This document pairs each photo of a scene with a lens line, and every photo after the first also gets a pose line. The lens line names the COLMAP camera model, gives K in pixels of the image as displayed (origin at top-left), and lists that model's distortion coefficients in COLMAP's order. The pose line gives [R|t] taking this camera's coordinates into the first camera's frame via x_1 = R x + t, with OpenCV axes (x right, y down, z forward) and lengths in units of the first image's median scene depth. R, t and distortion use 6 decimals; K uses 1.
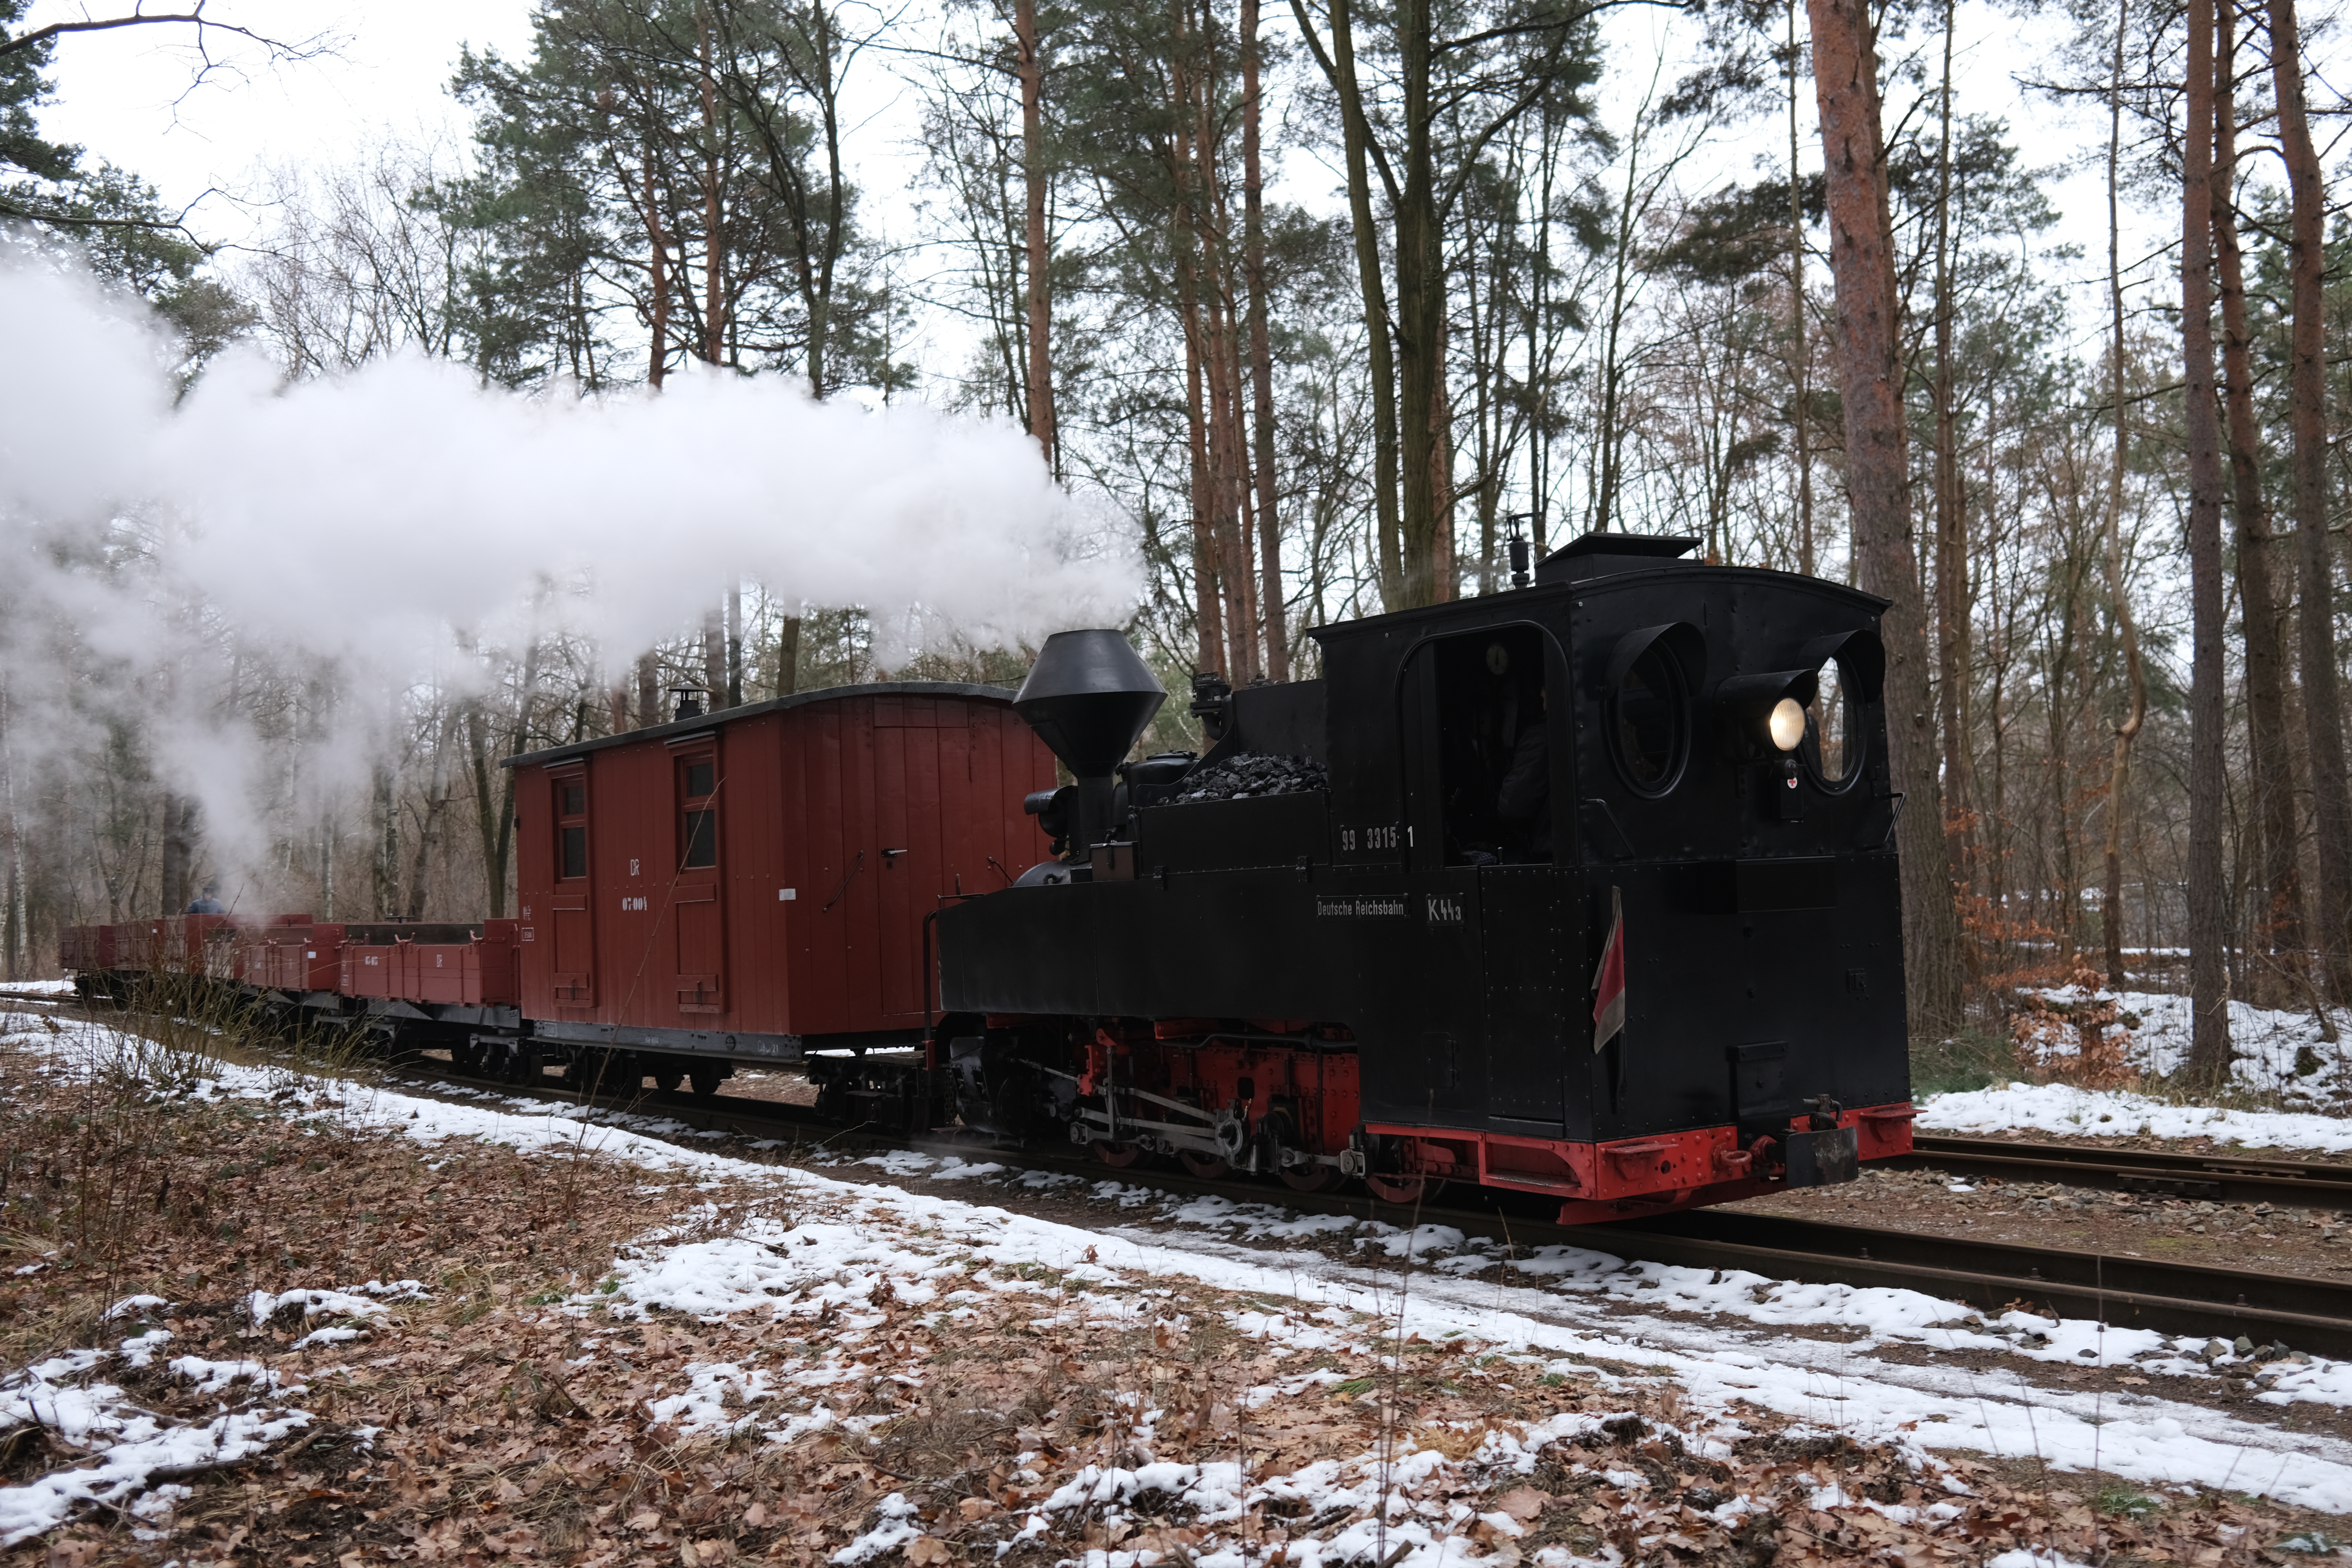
lens RADIAL K [[2398.1, 0, 1132.1], [0, 2398.1, 773.5], [0, 0, 1]] dist [0.008751, 0.000000]
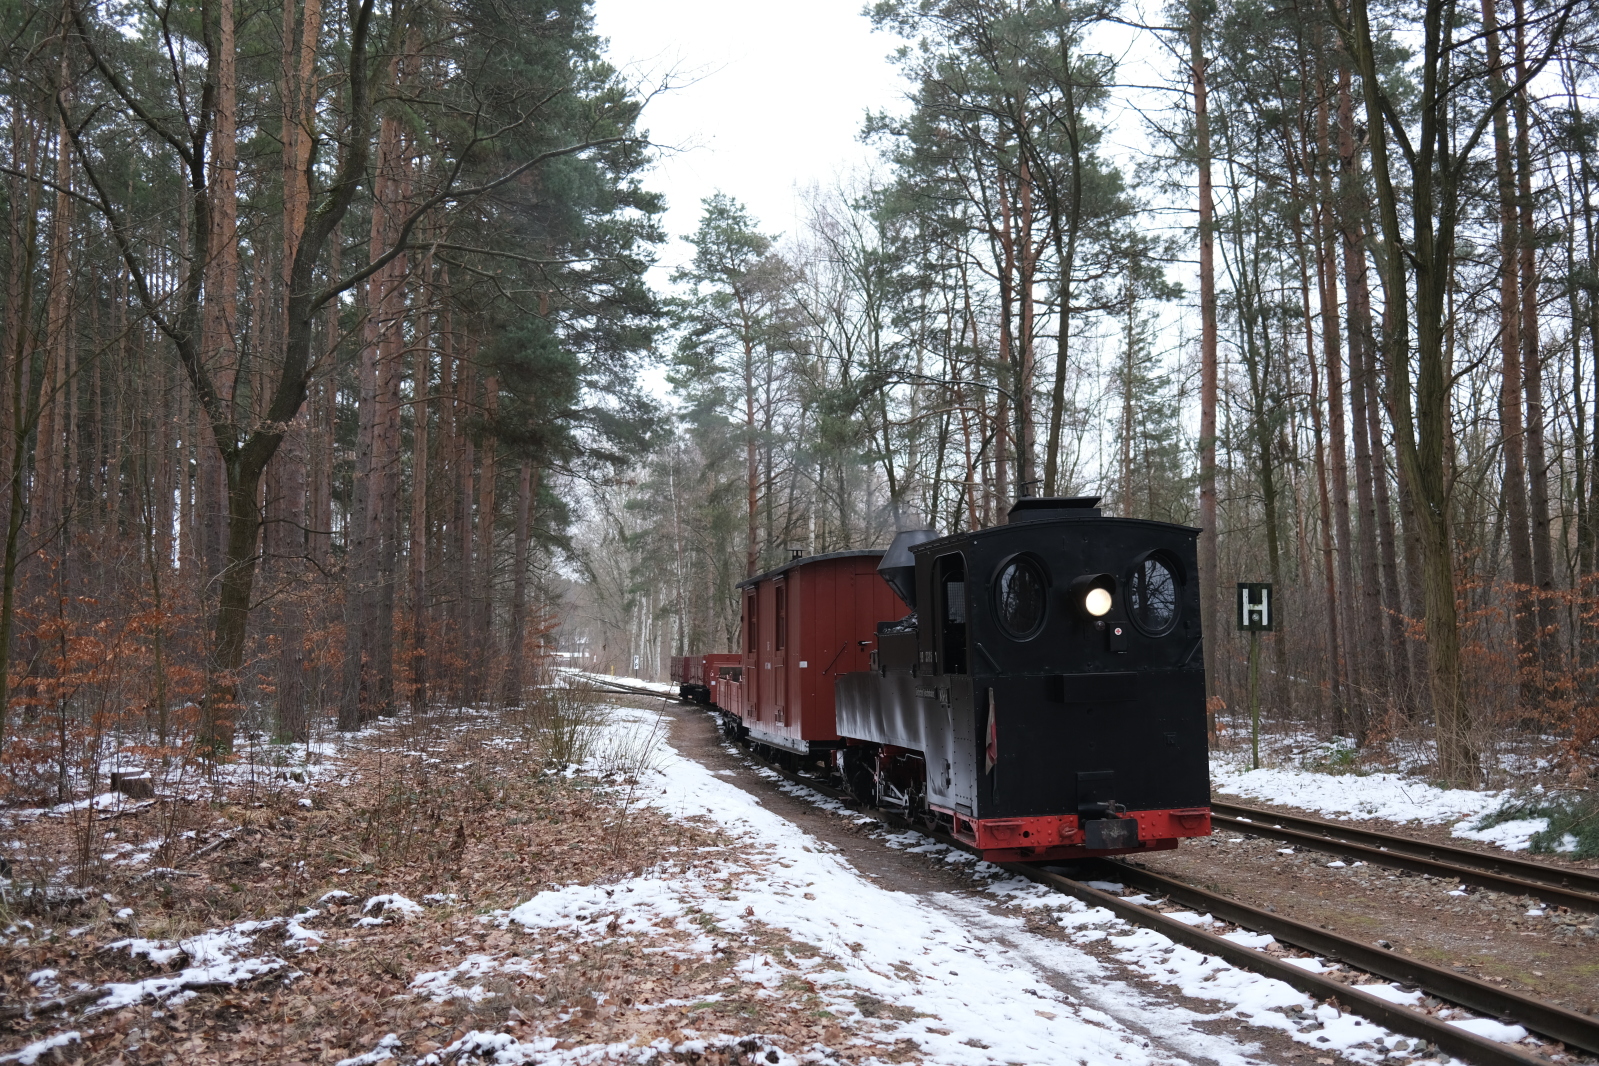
lens RADIAL K [[1630.3, 0, 805.0], [0, 1630.3, 536.2], [0, 0, 1]] dist [0.008751, 0.000000]
pose [[0.917941, -0.008959, -0.396617, 0.105163], [0.005987, 0.999944, -0.008729, -0.011021], [0.396673, 0.005638, 0.917943, -0.005864]]
